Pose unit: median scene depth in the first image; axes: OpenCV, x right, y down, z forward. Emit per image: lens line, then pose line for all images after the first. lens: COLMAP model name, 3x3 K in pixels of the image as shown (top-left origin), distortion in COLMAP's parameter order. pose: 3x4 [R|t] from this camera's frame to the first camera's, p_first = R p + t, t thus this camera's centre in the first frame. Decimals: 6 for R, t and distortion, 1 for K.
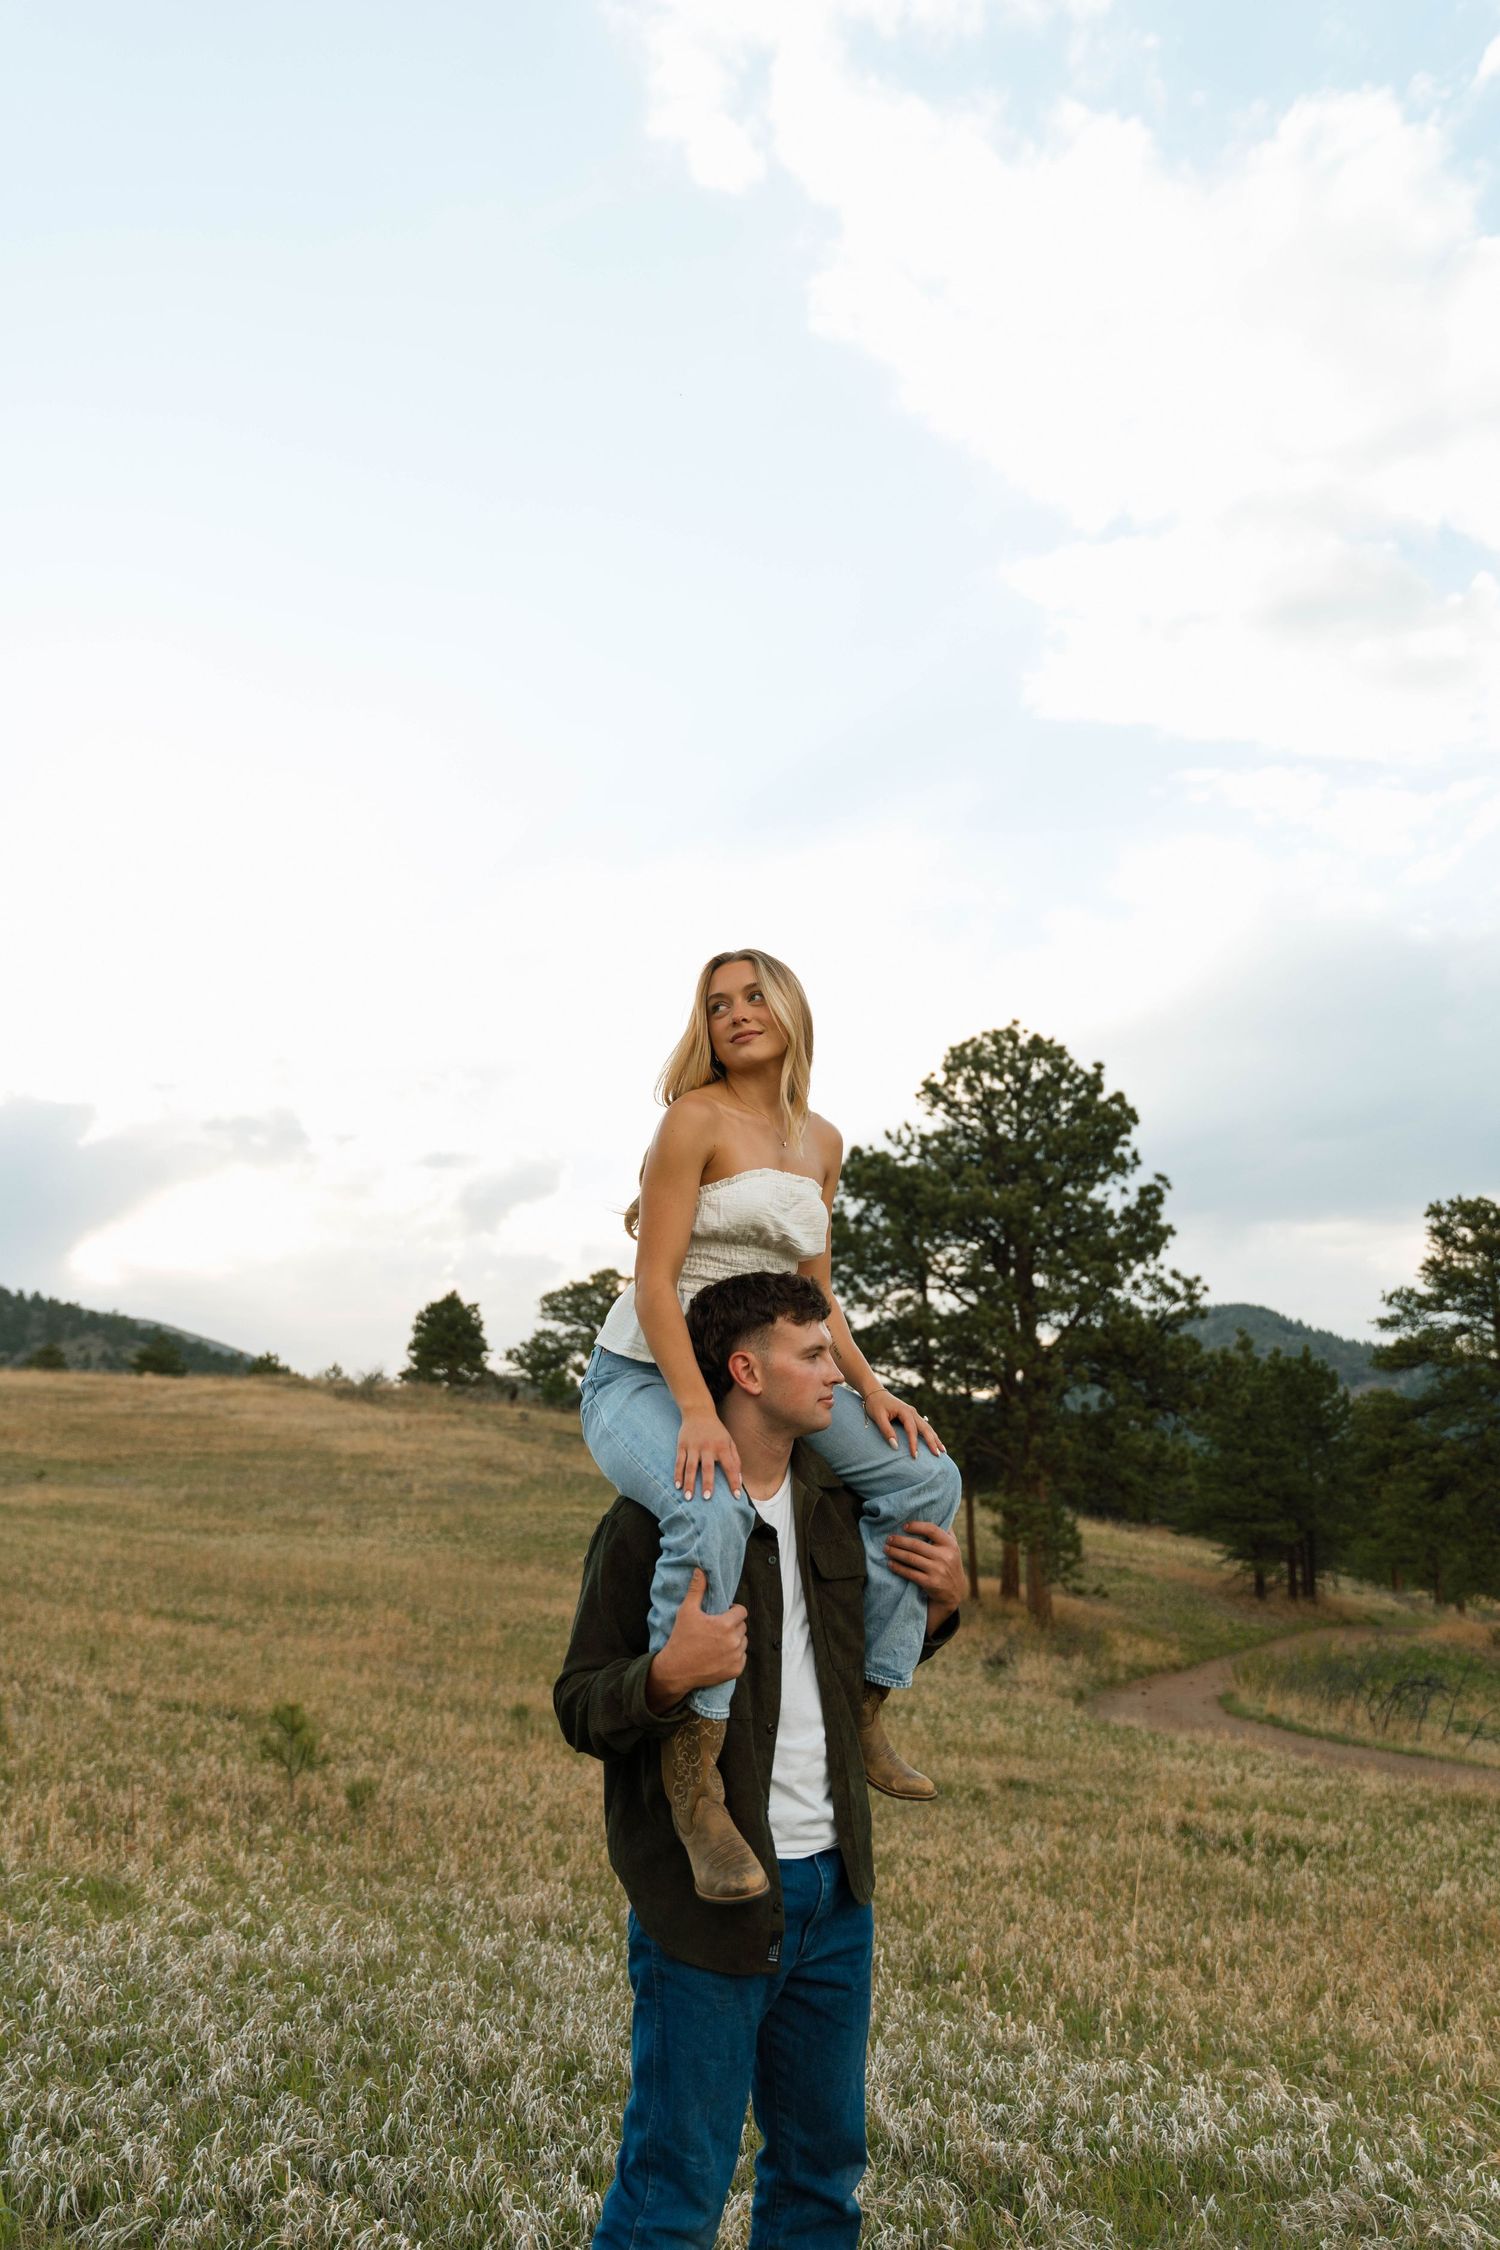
lens RADIAL K [[1947.0, 0, 811.0], [0, 1947.0, 1124.6], [0, 0, 1]] dist [0.002058, -0.001892]
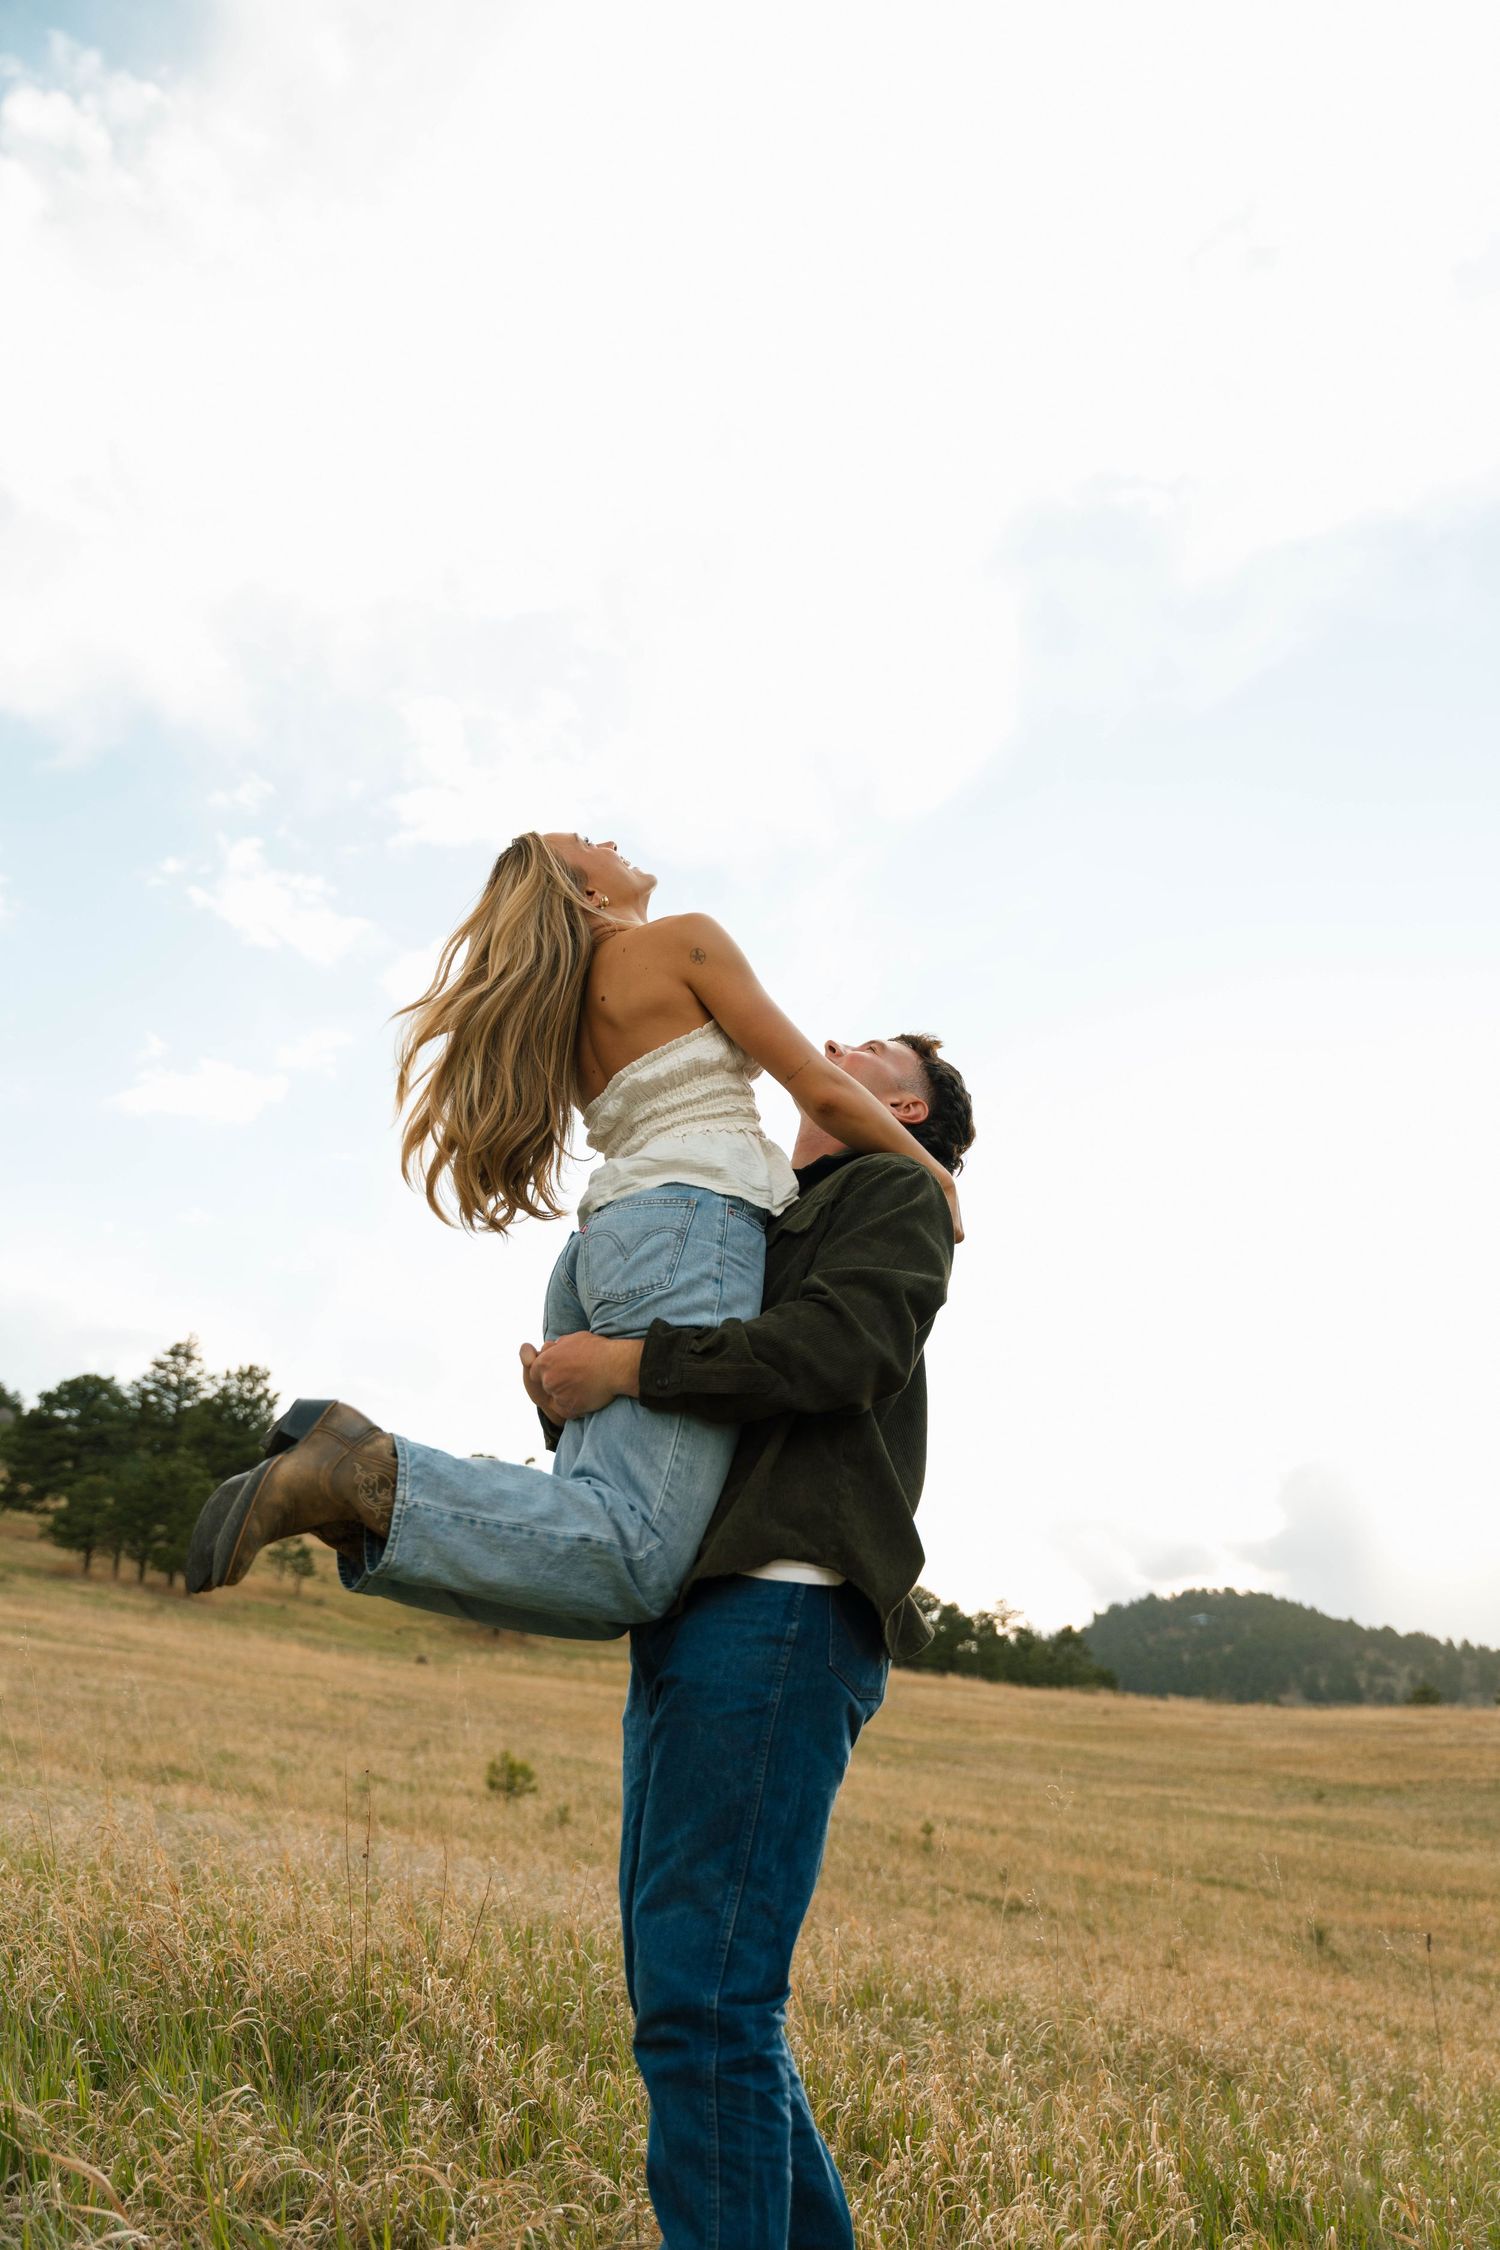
lens RADIAL K [[1984.0, 0, 755.7], [0, 1984.0, 1127.5], [0, 0, 1]] dist [-0.004273, -0.018323]
pose [[0.751646, -0.206318, -0.626467, 0.102285], [0.099023, 0.974350, -0.202079, 0.015696], [0.652091, 0.089858, 0.752797, -0.016045]]
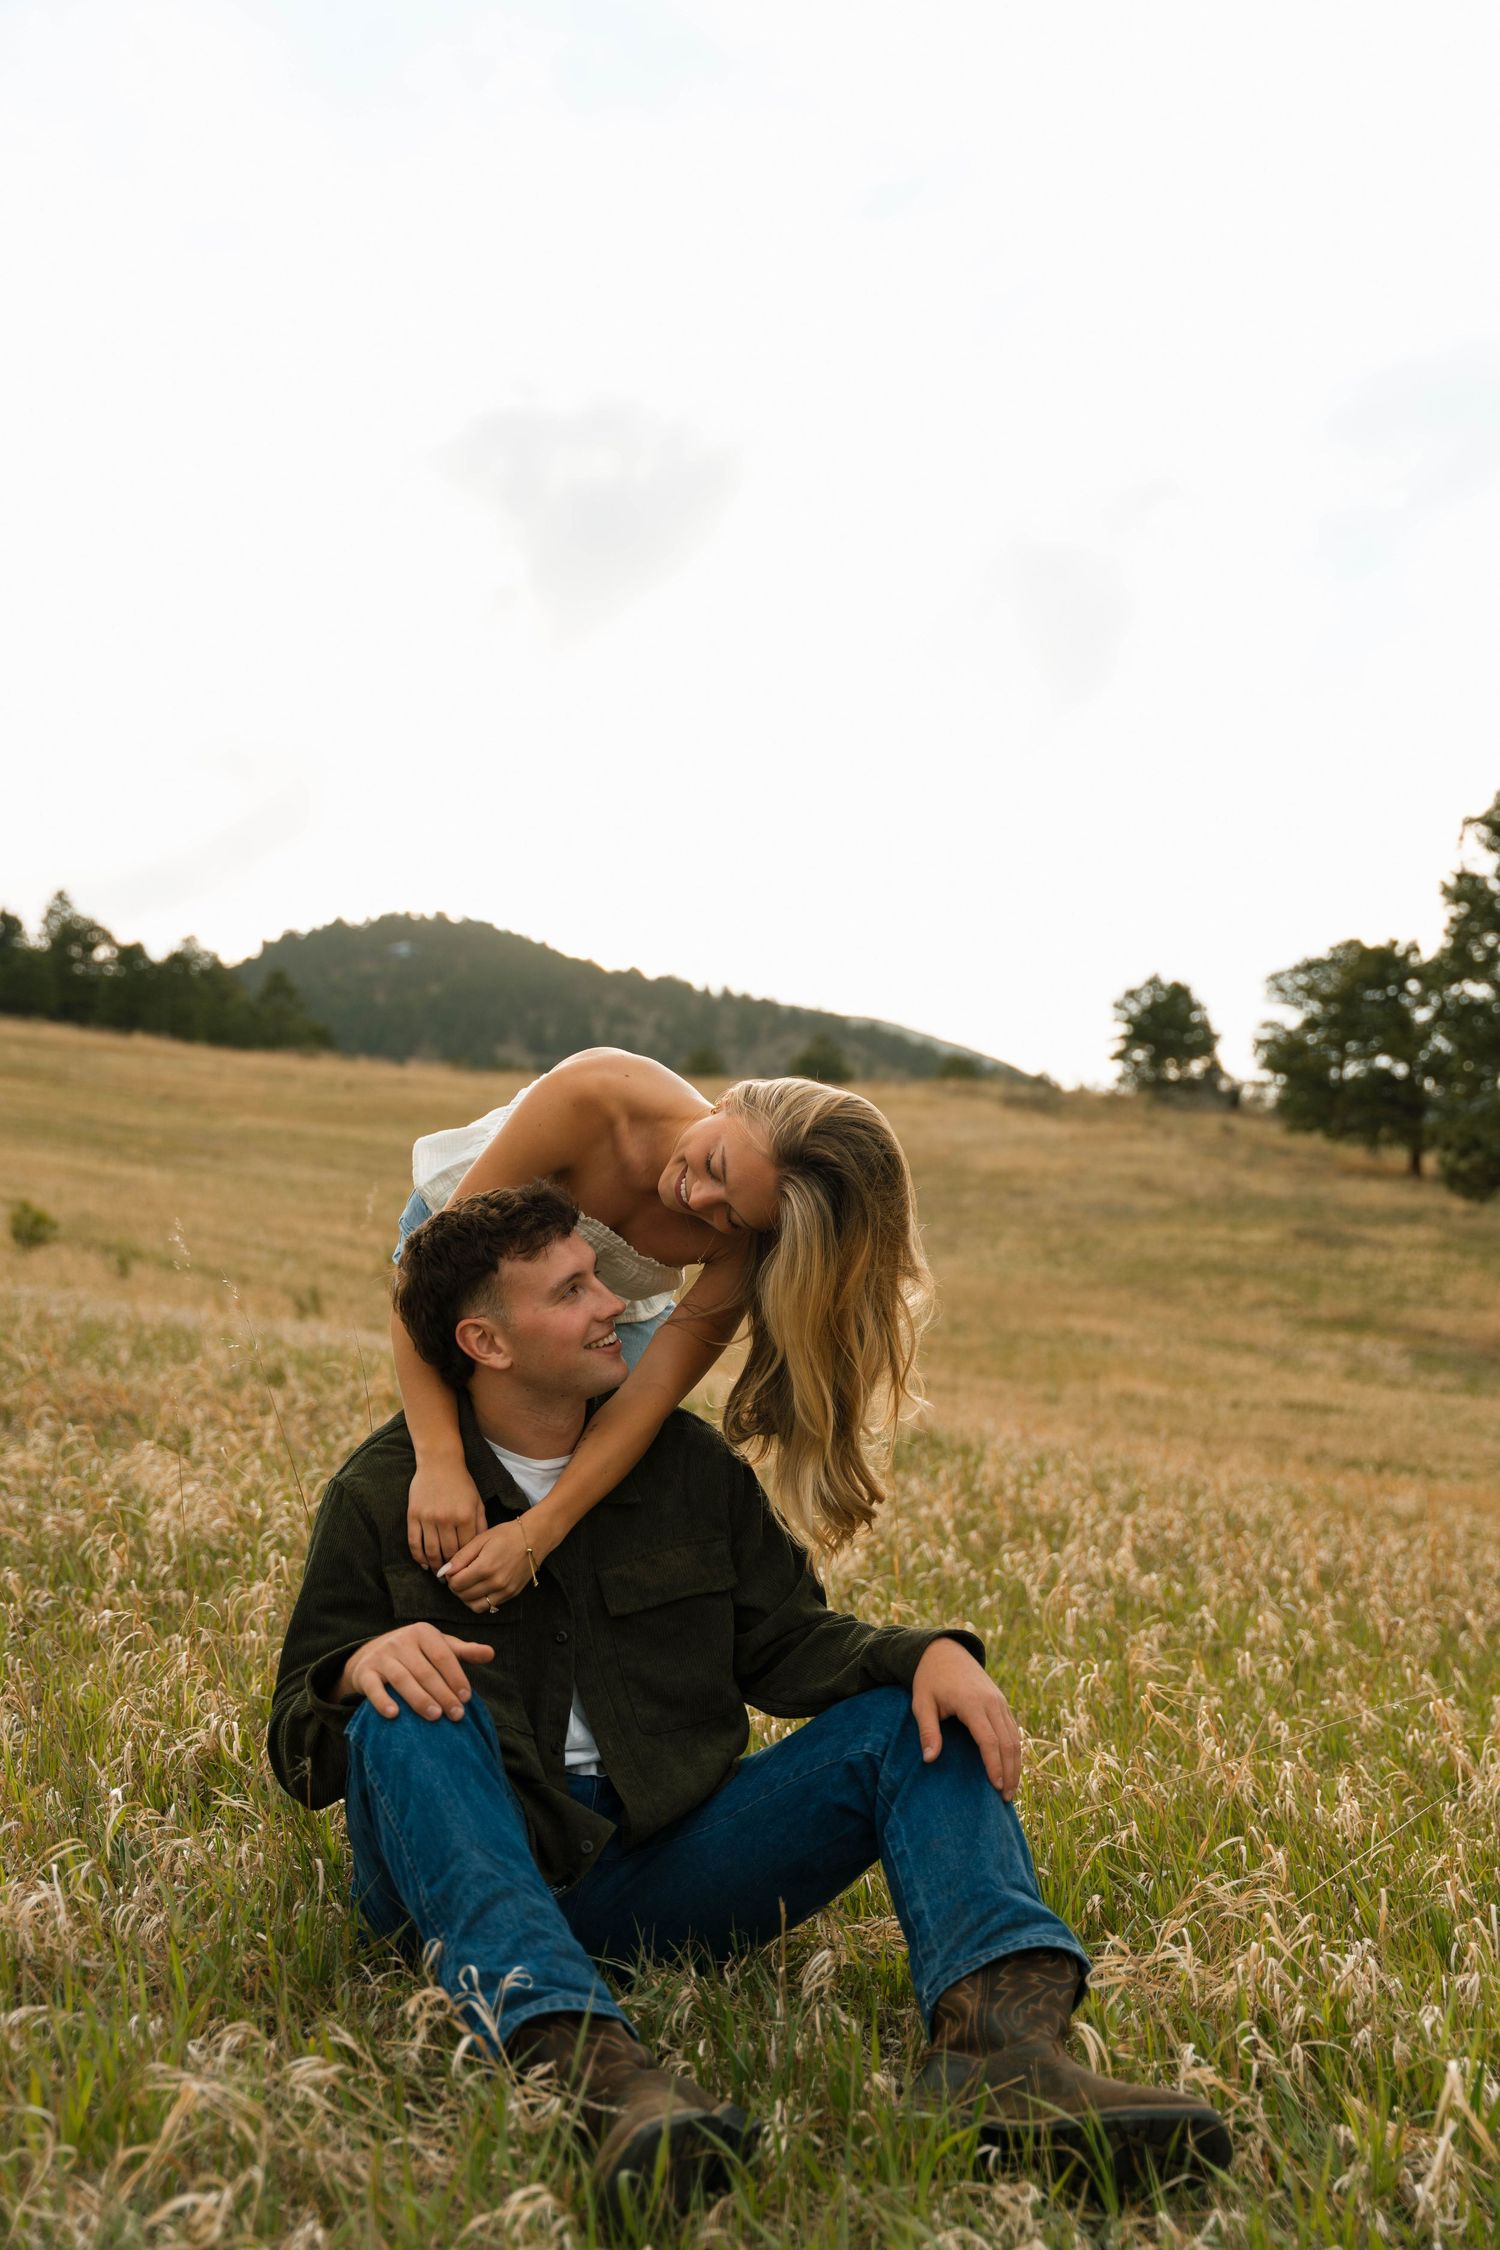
lens RADIAL K [[2697.9, 0, 761.3], [0, 2697.9, 1131.8], [0, 0, 1]] dist [0.028748, 0.000000]
pose [[0.932683, -0.005115, -0.360661, 0.101764], [0.057375, 0.989272, 0.134343, -0.010993], [0.356105, -0.145992, 0.922971, -0.119297]]
